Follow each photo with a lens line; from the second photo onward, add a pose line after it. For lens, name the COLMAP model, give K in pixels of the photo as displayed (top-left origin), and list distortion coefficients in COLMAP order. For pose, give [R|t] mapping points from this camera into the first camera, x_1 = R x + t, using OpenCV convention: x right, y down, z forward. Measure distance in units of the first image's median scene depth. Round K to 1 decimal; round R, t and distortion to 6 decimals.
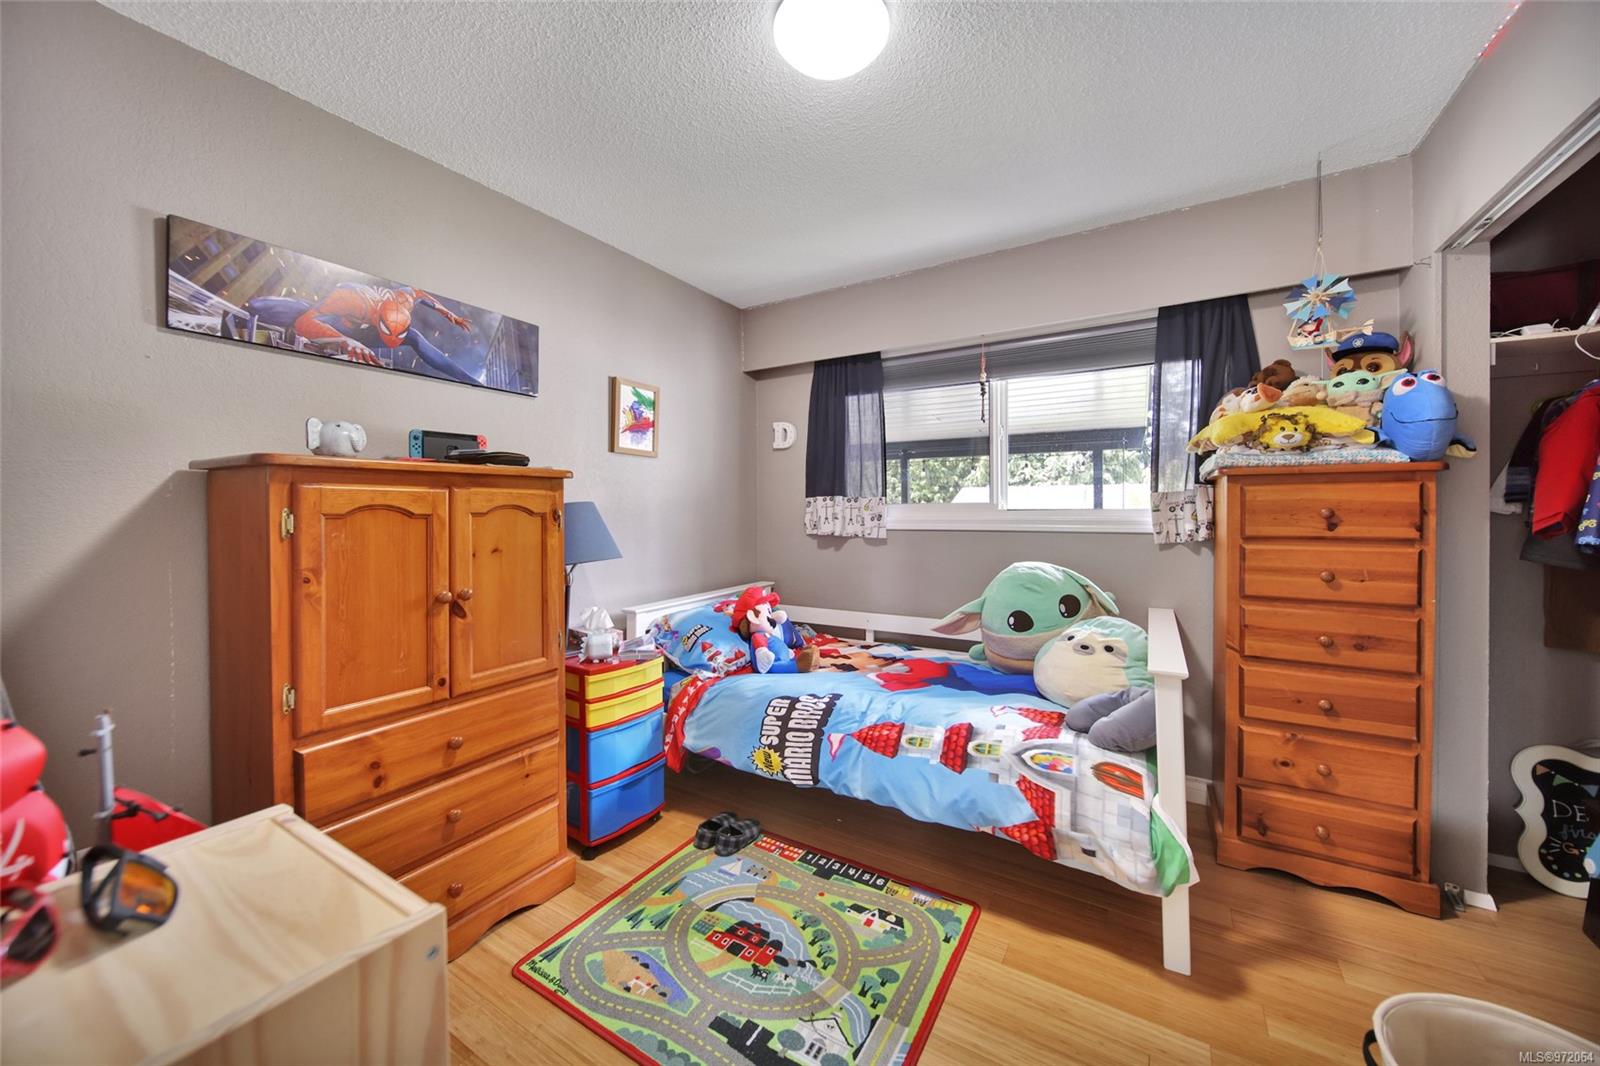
lens RADIAL K [[587.5, 0, 791.8], [0, 587.5, 518.5], [0, 0, 1]] dist [-0.003657, -0.000540]
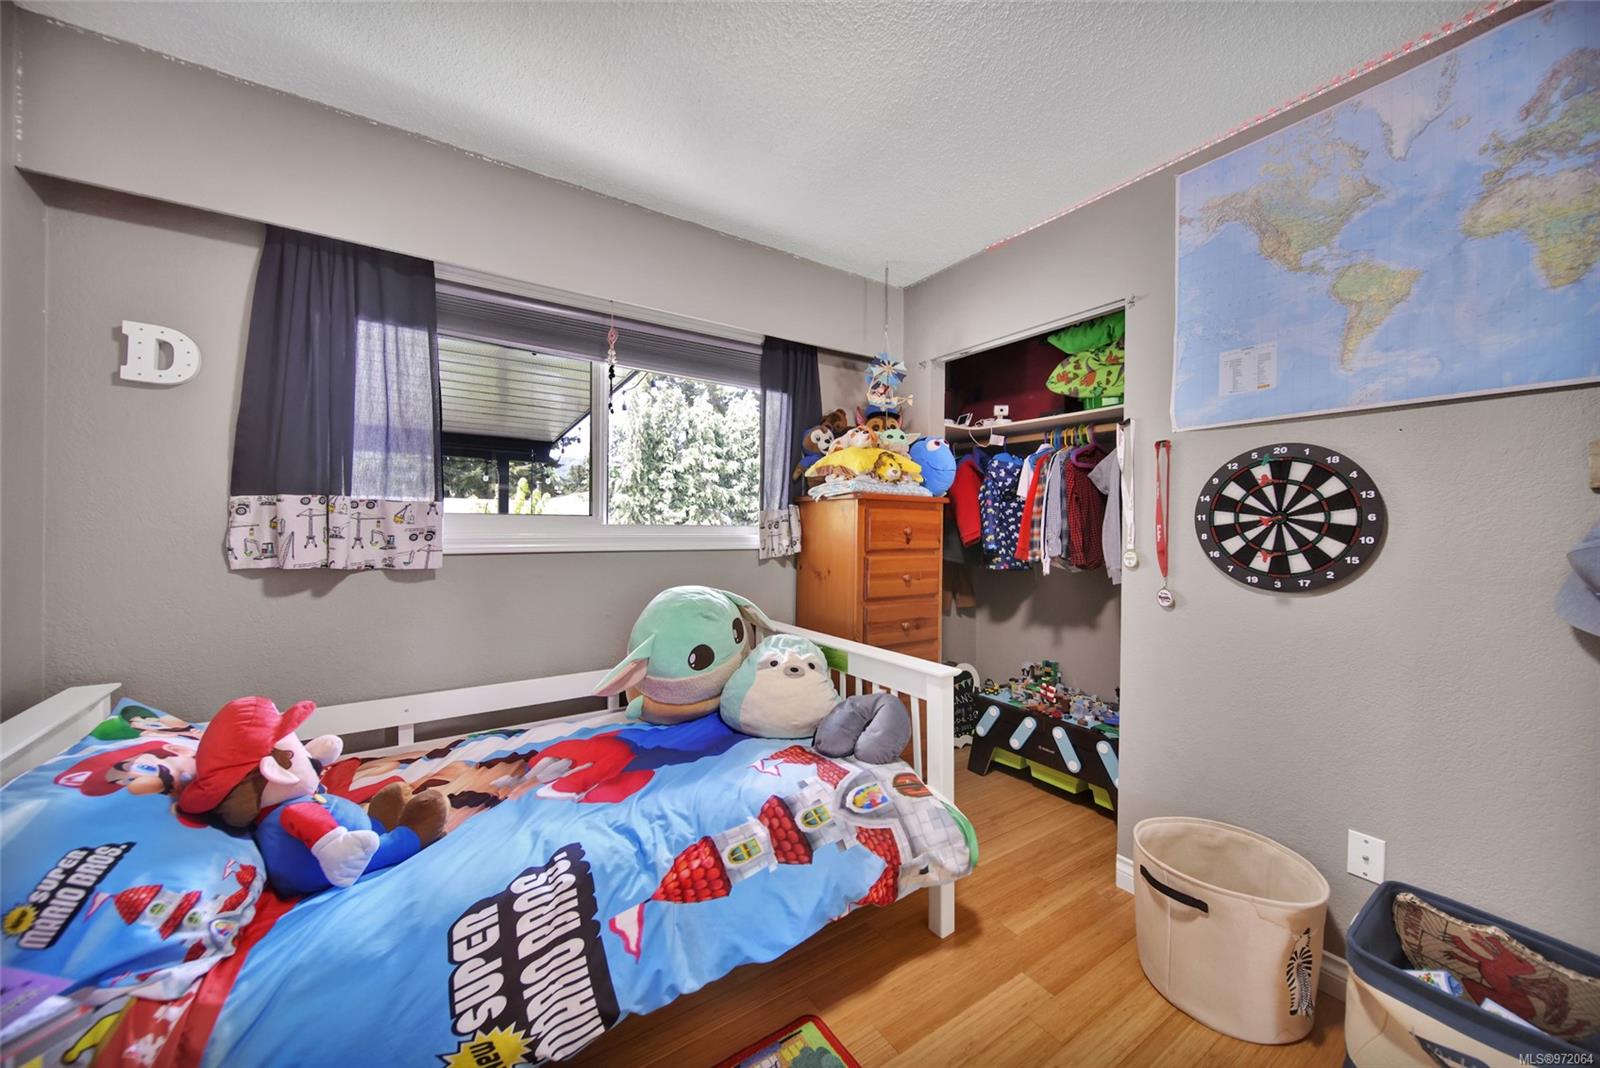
lens RADIAL K [[587.5, 0, 797.4], [0, 587.5, 531.2], [0, 0, 1]] dist [-0.003657, -0.000540]
pose [[0.403621, 0.002485, 0.914923, -0.363888], [0.002678, 0.999989, -0.003898, -0.003515], [-0.914922, 0.004023, 0.403610, 0.582649]]
